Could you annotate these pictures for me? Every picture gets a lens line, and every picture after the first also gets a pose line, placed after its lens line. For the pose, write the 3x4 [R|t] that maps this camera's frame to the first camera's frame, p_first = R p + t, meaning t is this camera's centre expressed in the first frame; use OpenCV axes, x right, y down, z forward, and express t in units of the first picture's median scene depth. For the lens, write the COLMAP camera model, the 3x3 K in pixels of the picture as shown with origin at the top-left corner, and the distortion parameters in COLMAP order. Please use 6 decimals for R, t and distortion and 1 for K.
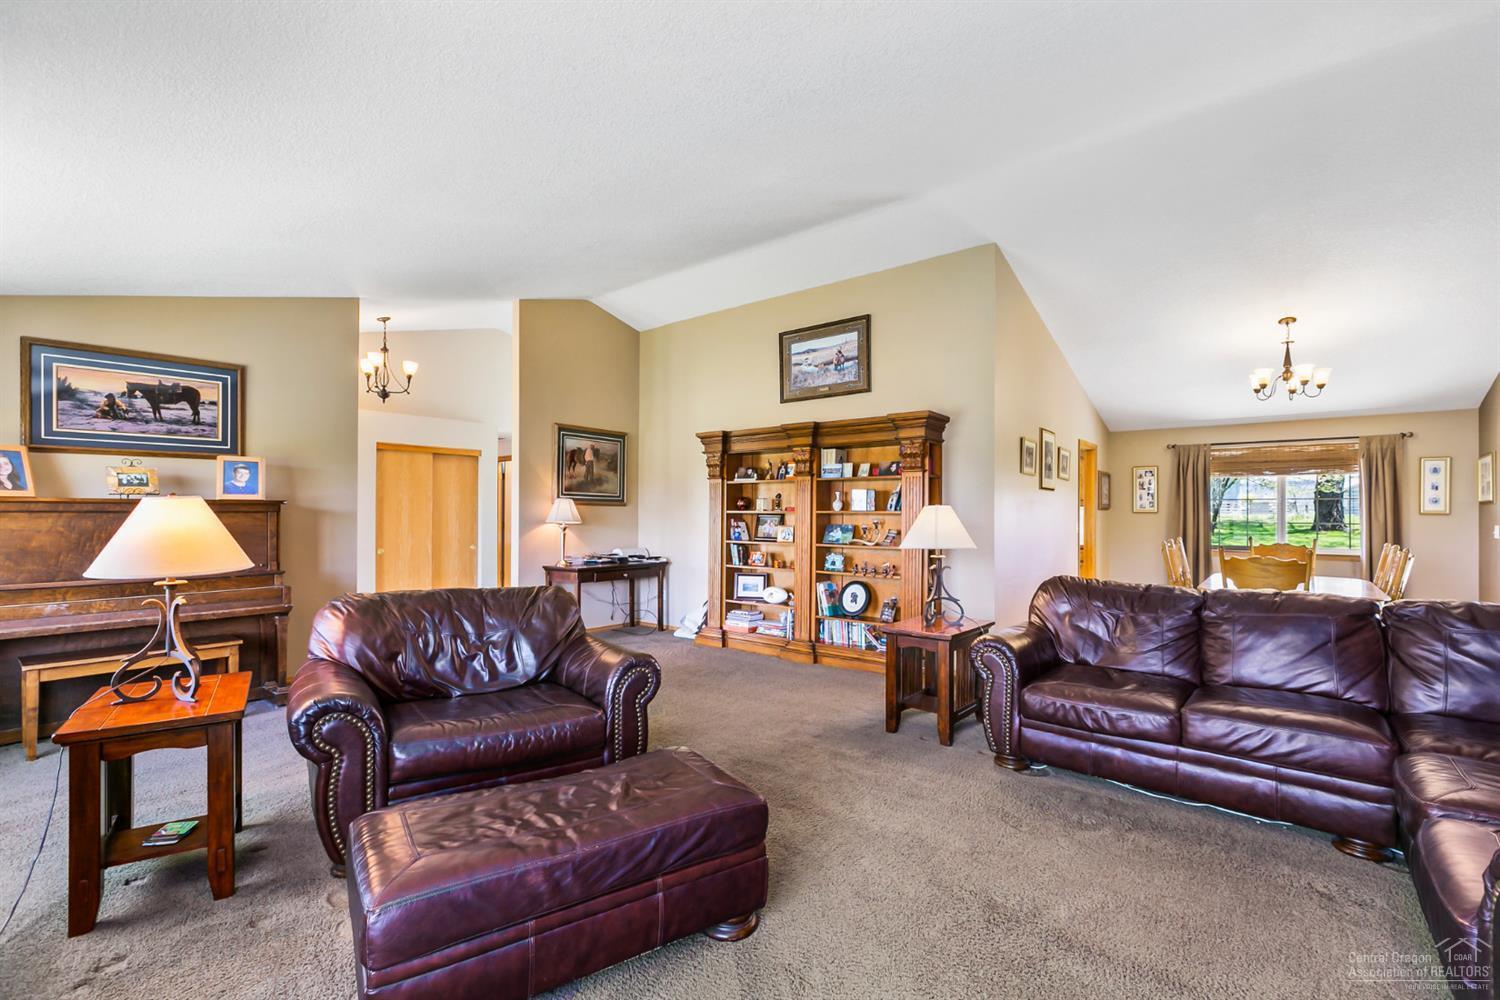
lens RADIAL K [[677.7, 0, 749.5], [0, 677.7, 504.2], [0, 0, 1]] dist [-0.002625, -0.000503]
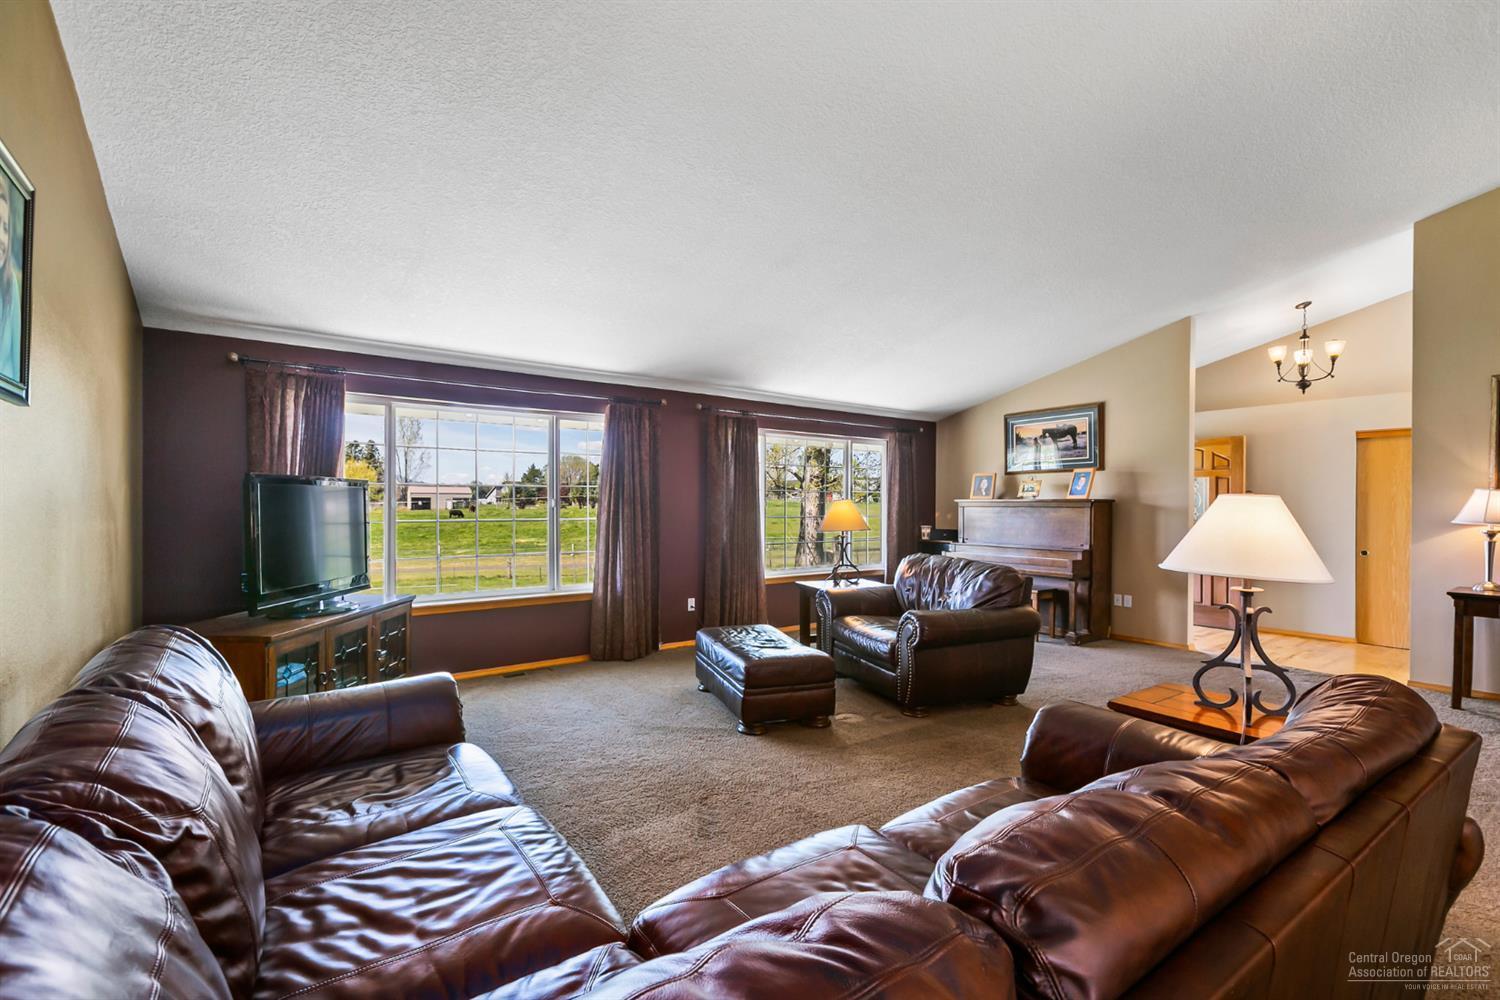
lens RADIAL K [[677.7, 0, 747.1], [0, 677.7, 507.4], [0, 0, 1]] dist [-0.002625, -0.000503]
pose [[-0.270518, 0.000795, -0.962715, 0.850482], [0.007622, 0.999970, -0.001316, 0.008565], [0.962685, -0.007694, -0.270516, 0.723307]]
